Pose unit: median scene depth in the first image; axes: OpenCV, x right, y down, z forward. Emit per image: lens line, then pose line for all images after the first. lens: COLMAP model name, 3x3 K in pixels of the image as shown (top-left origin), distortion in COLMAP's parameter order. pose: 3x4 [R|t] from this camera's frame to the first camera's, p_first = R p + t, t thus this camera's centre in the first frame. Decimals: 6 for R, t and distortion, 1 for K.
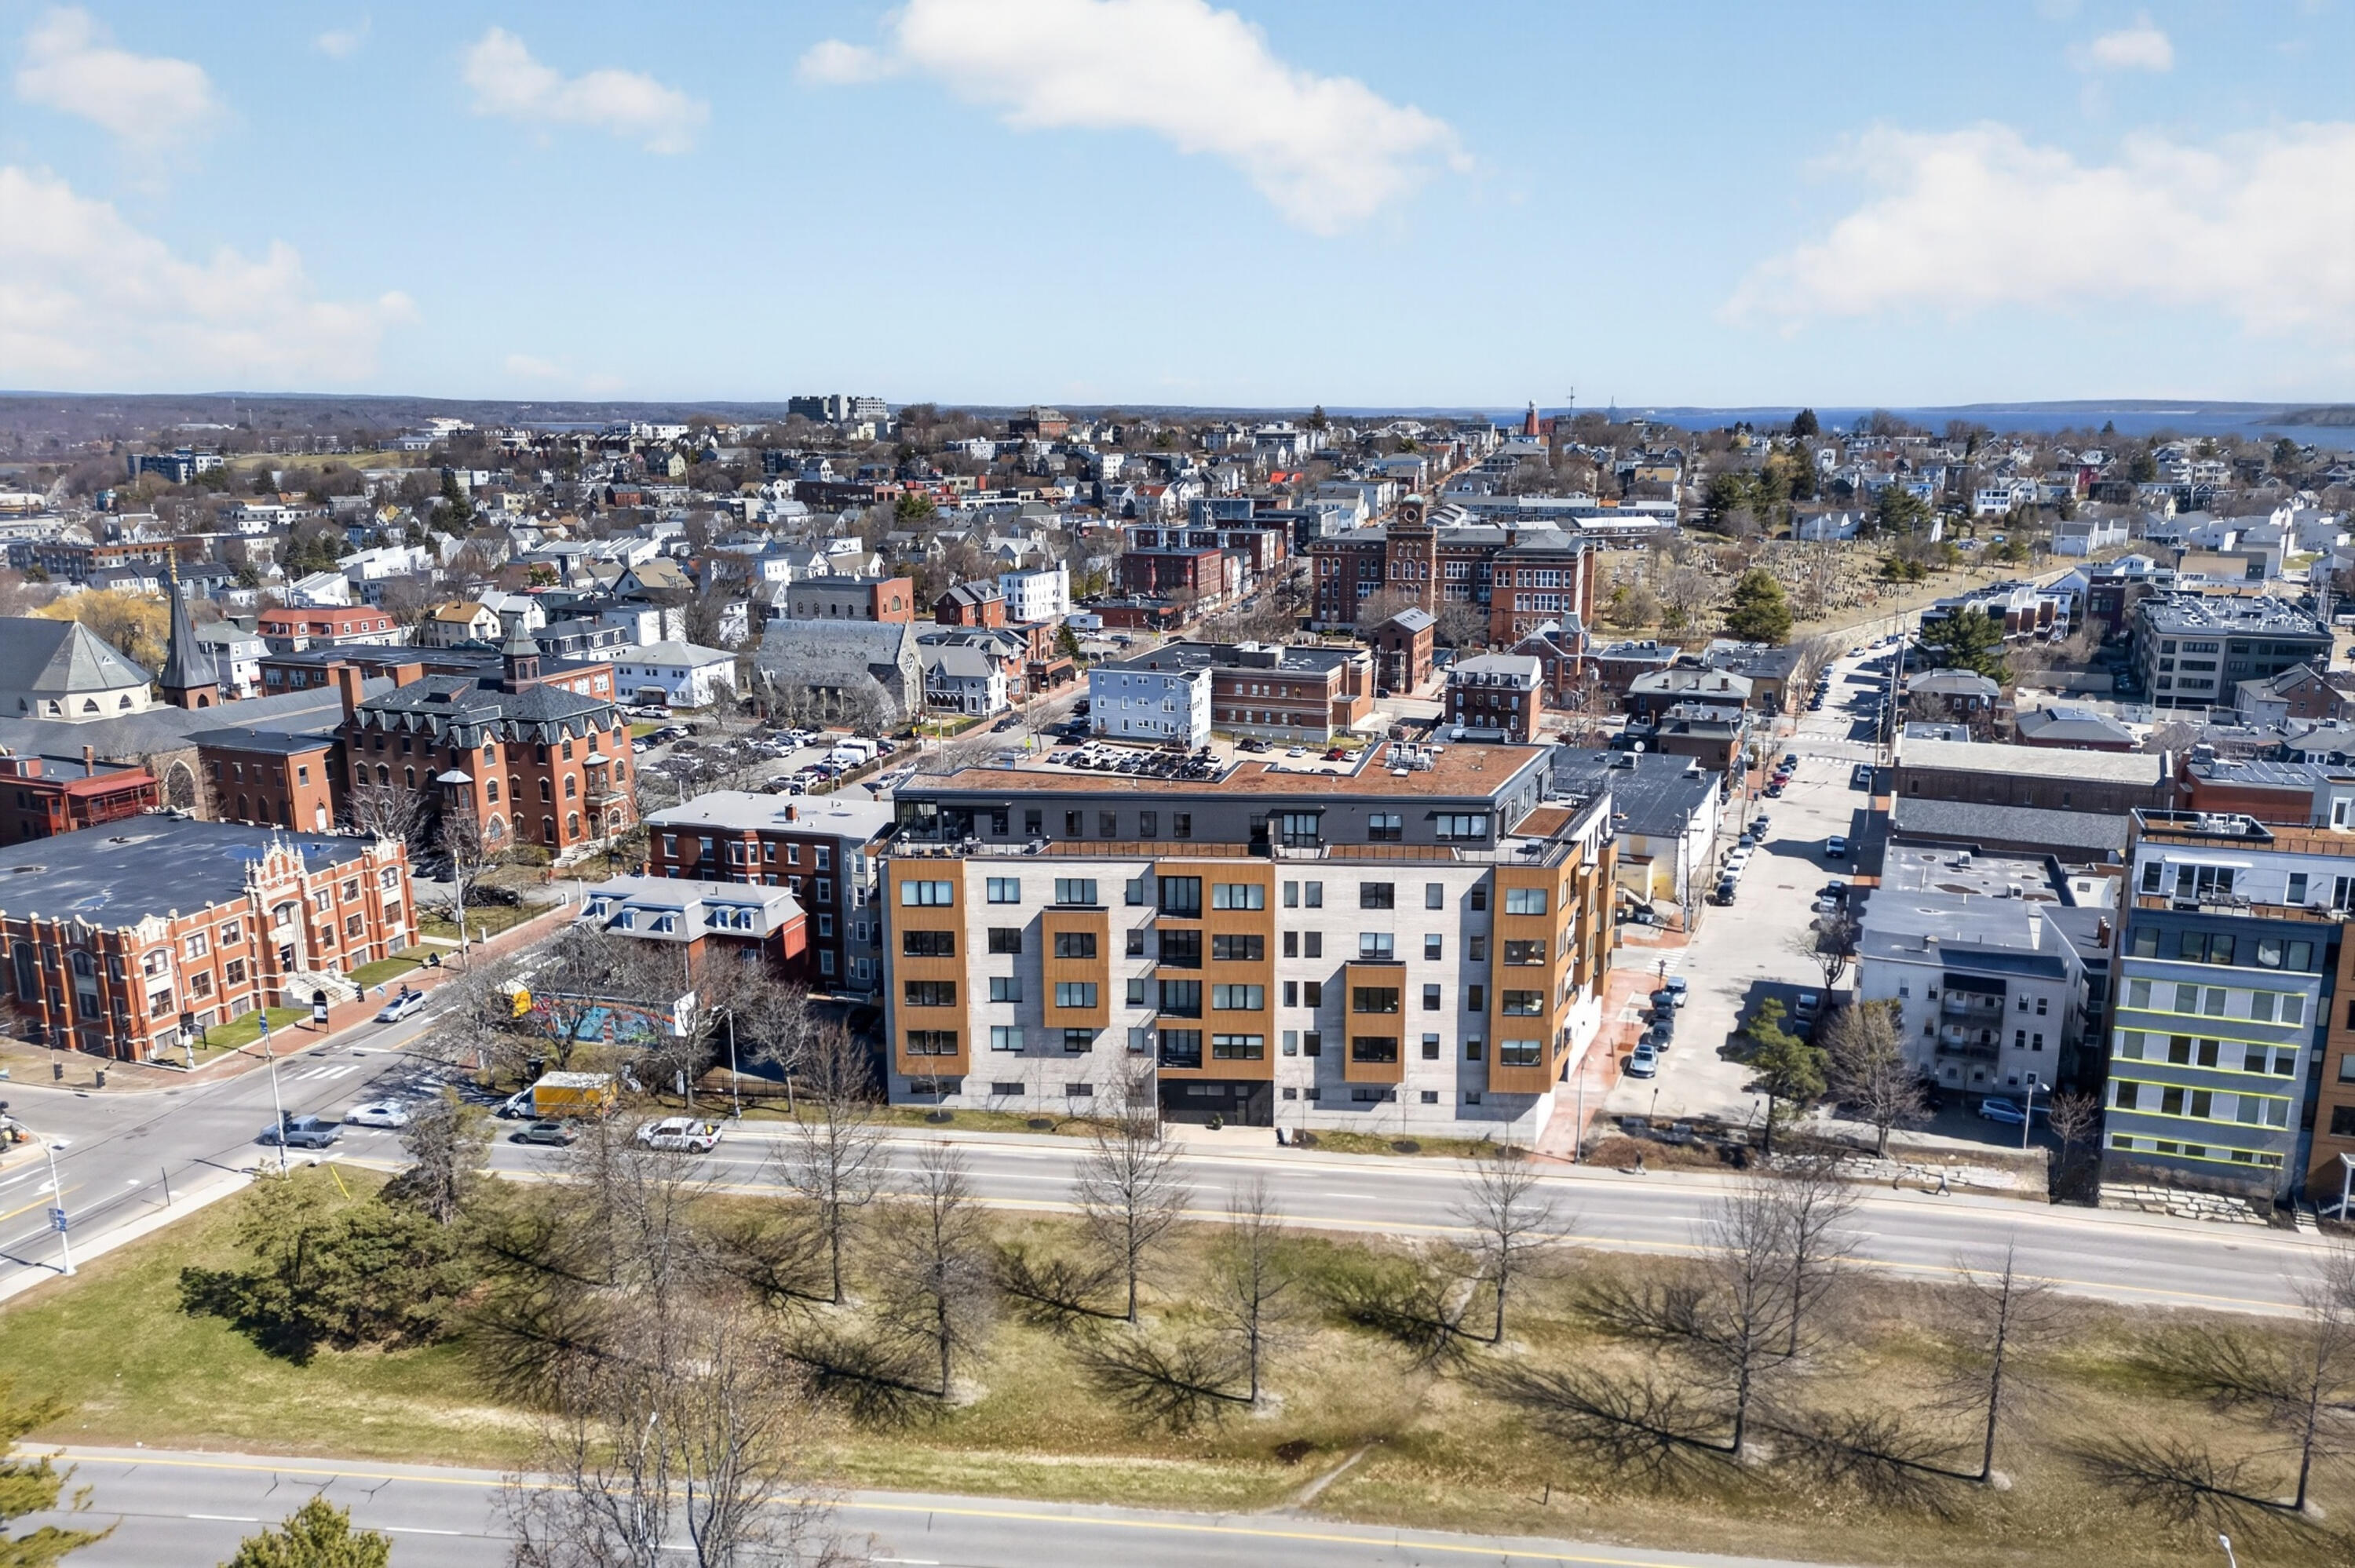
lens RADIAL K [[1659.2, 0, 1210.7], [0, 1659.2, 778.7], [0, 0, 1]] dist [0.110075, -0.125209]
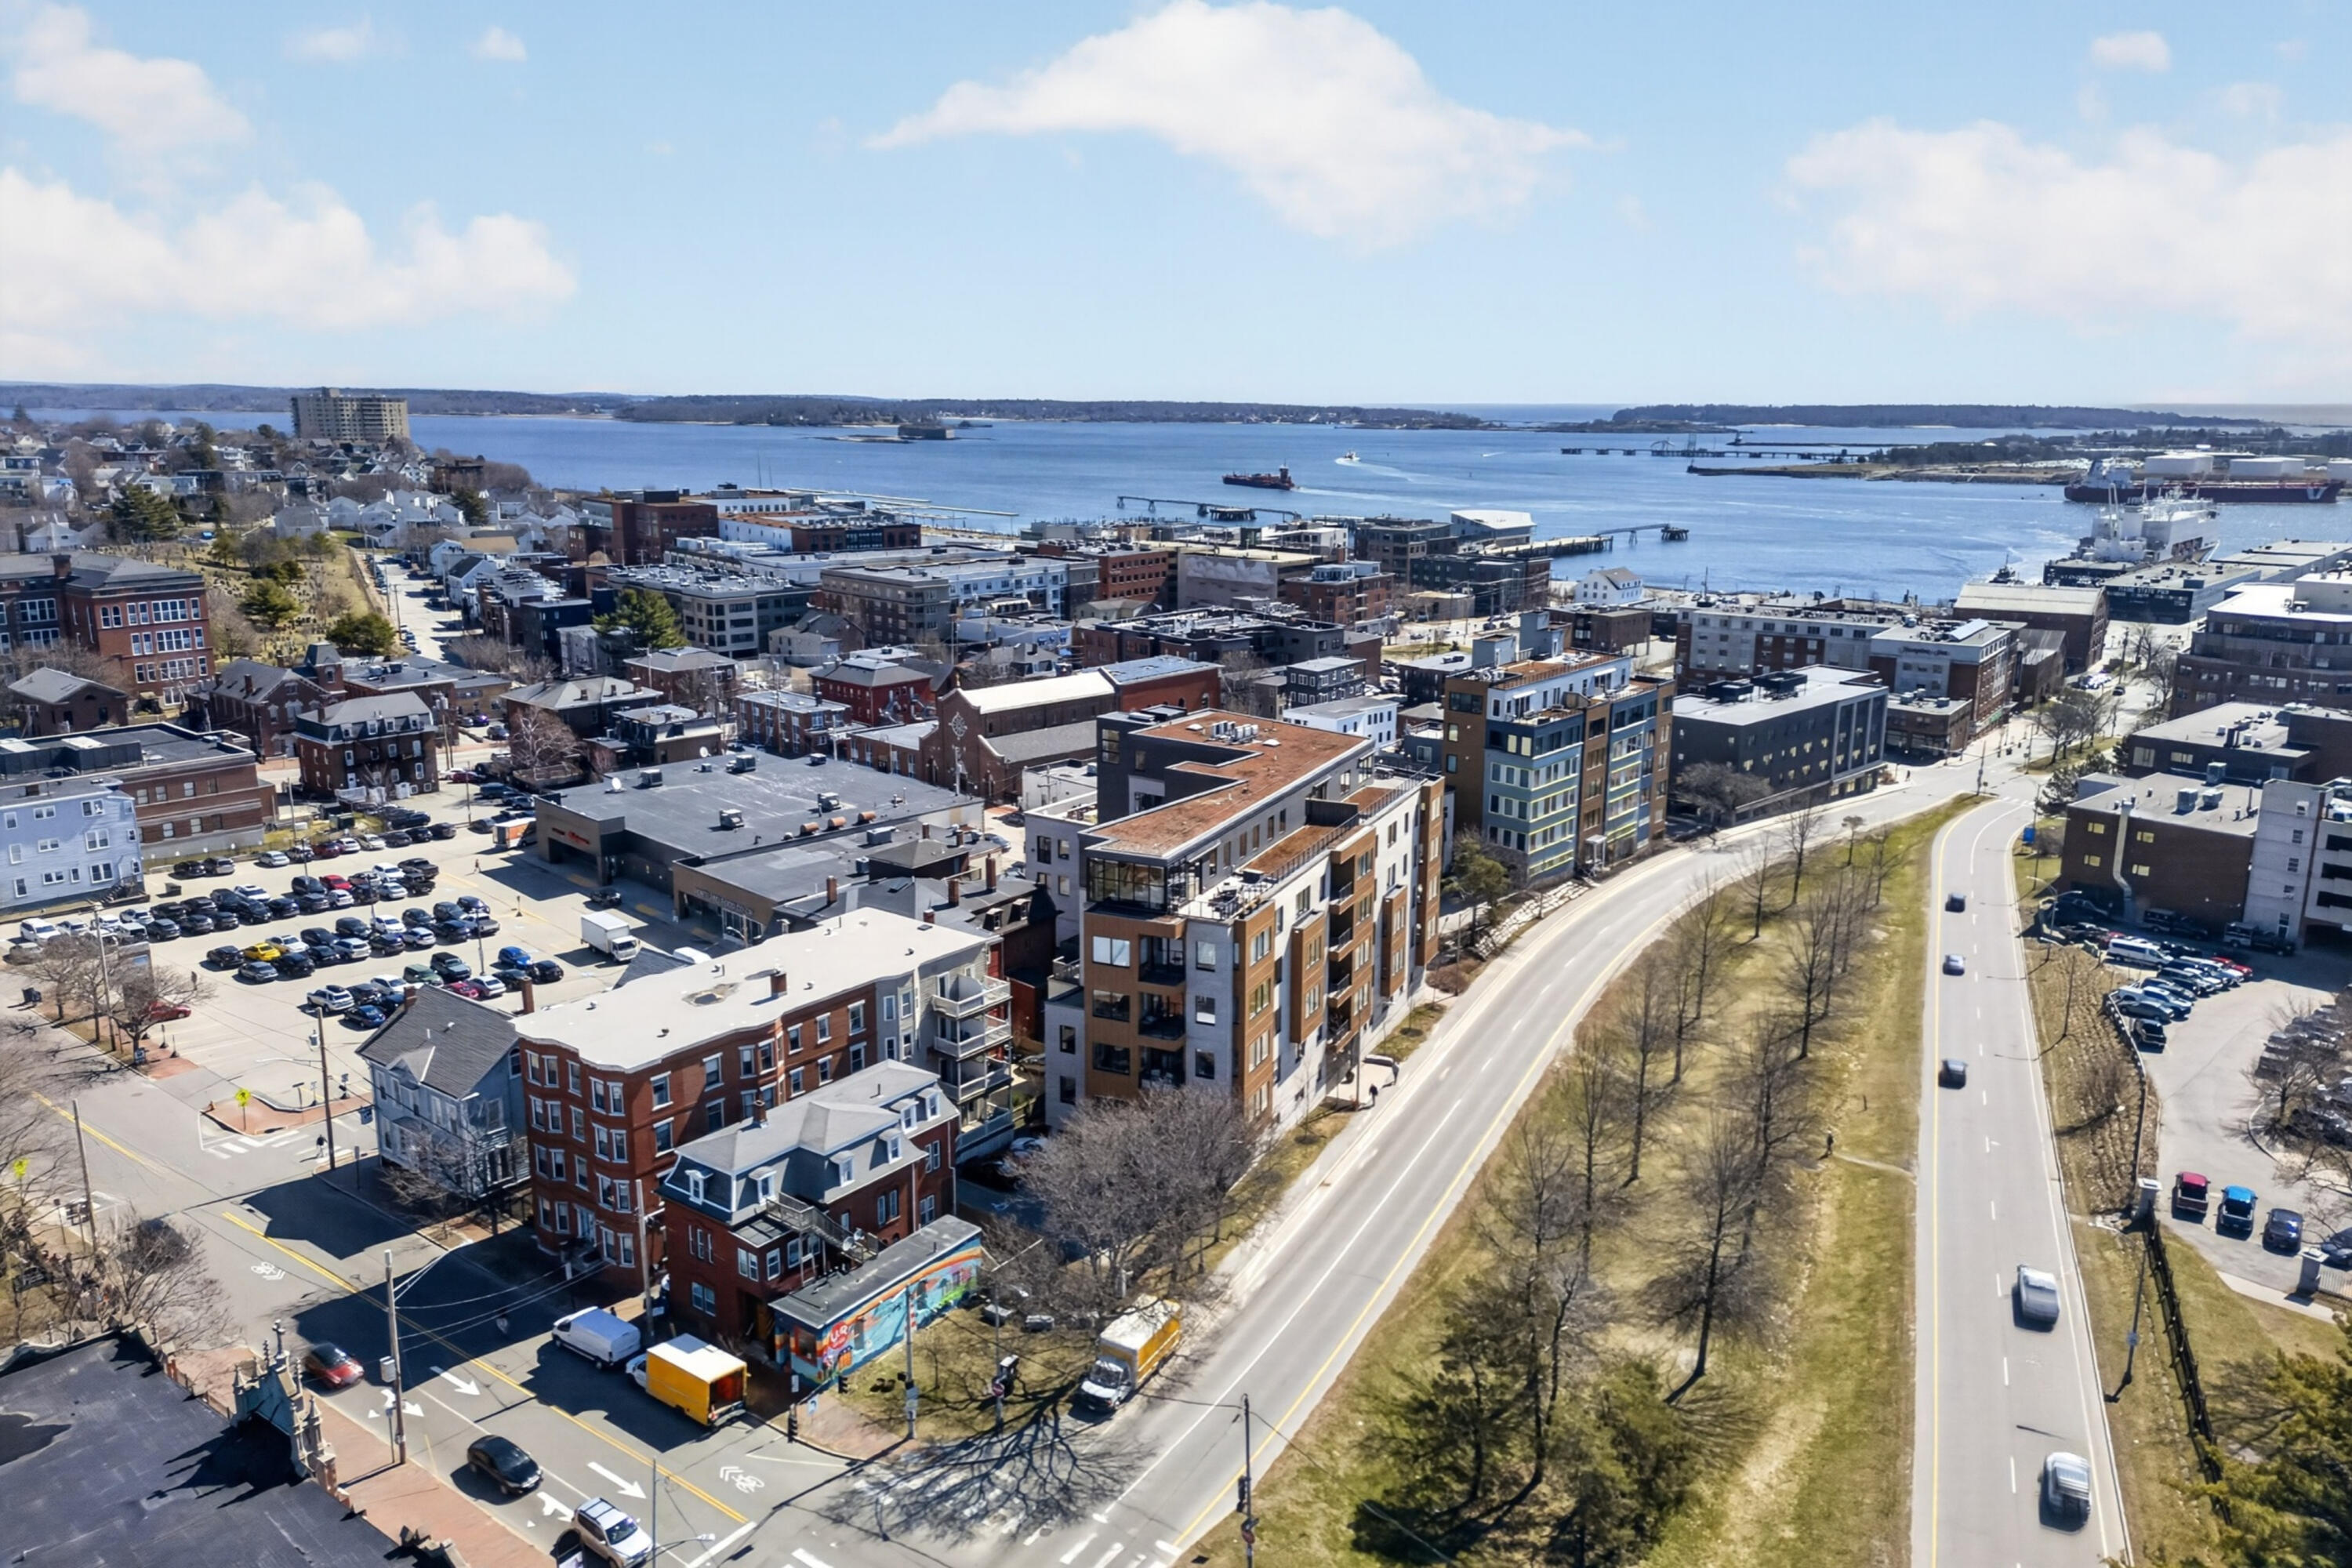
lens RADIAL K [[1657.3, 0, 1209.1], [0, 1657.3, 778.7], [0, 0, 1]] dist [0.110075, -0.125209]
pose [[0.353755, -0.206461, 0.912267, -0.997722], [0.195891, 0.970058, 0.143578, -0.160506], [-0.914595, 0.127913, 0.383606, 0.643326]]
